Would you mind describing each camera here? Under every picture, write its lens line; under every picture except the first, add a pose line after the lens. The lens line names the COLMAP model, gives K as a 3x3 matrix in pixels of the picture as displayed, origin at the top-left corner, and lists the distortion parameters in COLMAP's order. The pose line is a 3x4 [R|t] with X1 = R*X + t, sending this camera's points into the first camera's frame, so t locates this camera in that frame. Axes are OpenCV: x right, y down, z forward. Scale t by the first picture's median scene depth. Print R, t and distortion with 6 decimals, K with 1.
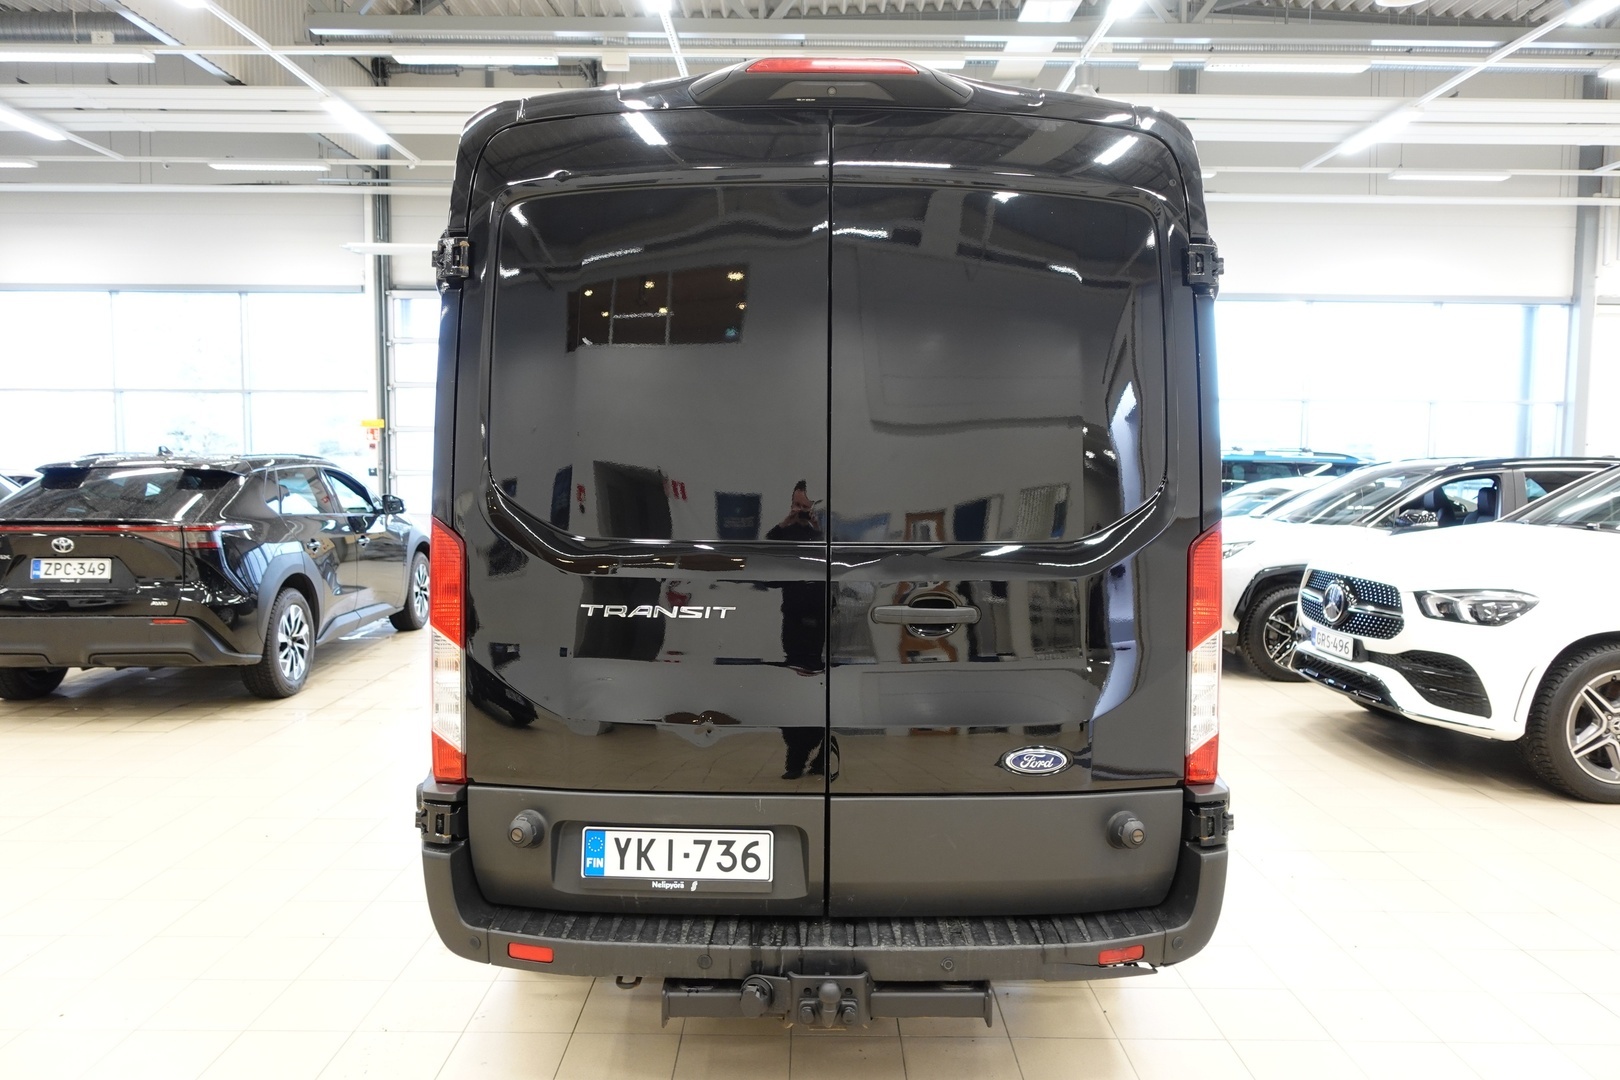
lens RADIAL K [[1114.3, 0, 810.0], [0, 1114.3, 540.0], [0, 0, 1]] dist [-0.016889, 0.003947]
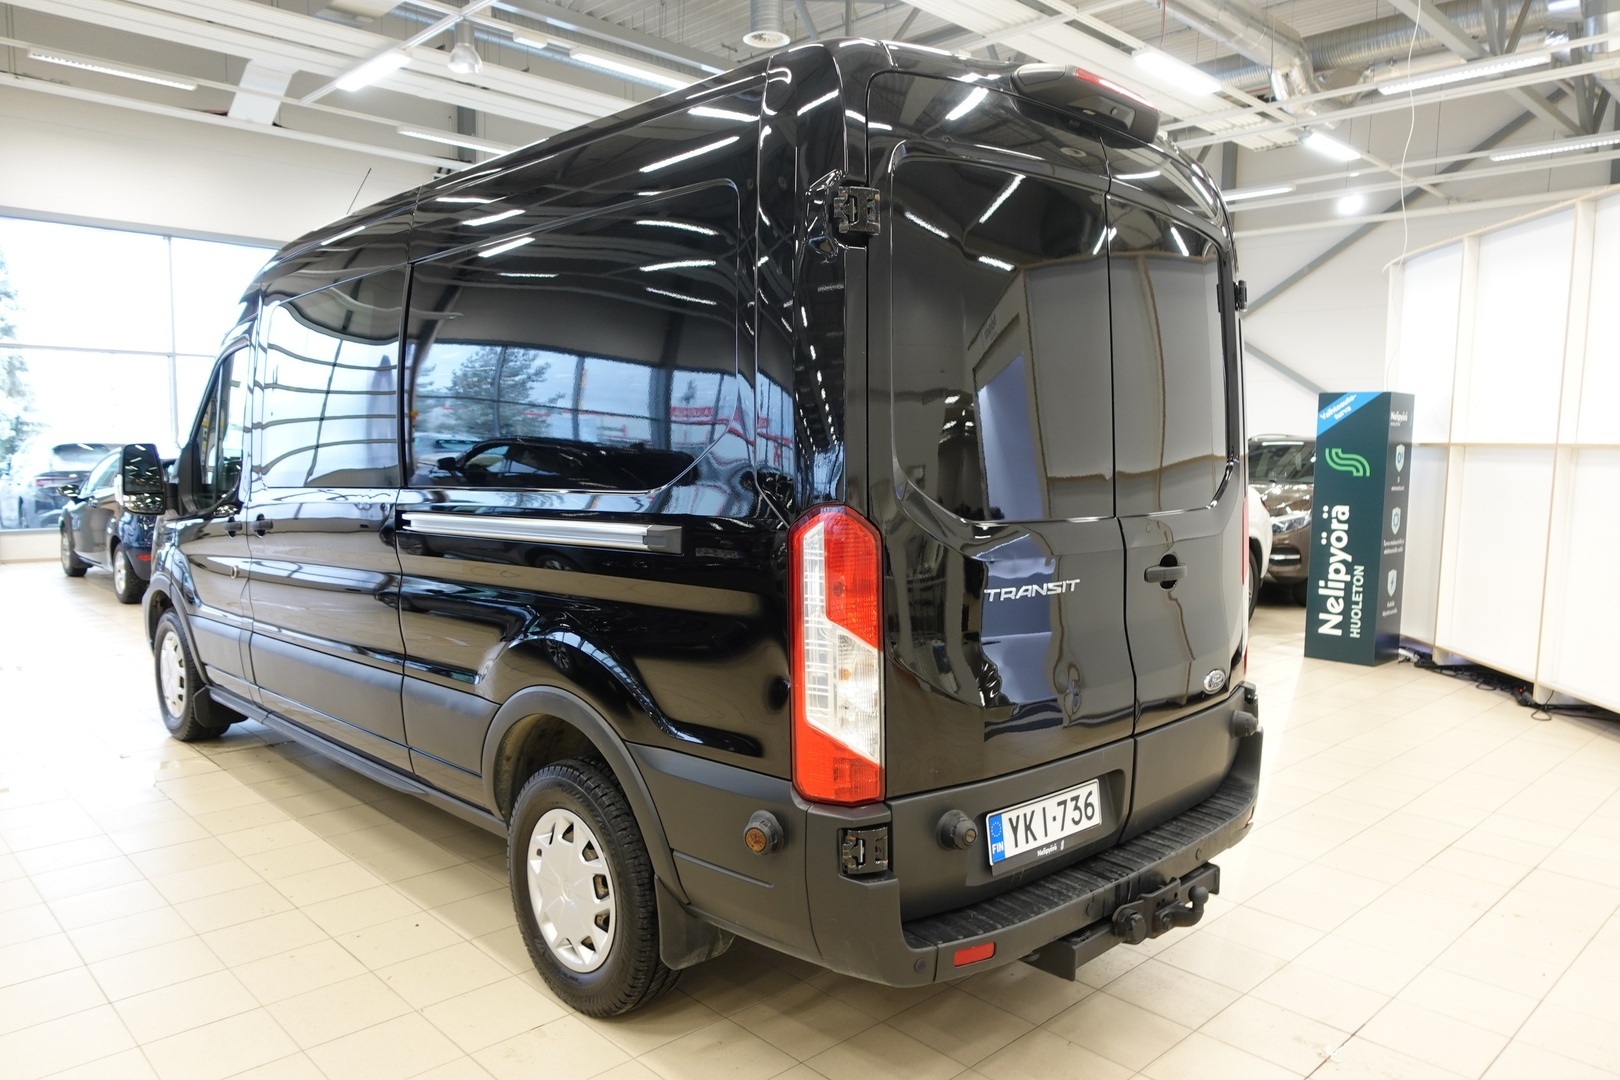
lens RADIAL K [[1114.3, 0, 810.0], [0, 1114.3, 540.0], [0, 0, 1]] dist [-0.016889, 0.003947]
pose [[0.723510, -0.056994, 0.687958, -0.987177], [0.038222, 0.998365, 0.042513, -0.033234], [-0.689255, -0.004464, 0.724505, 0.398069]]
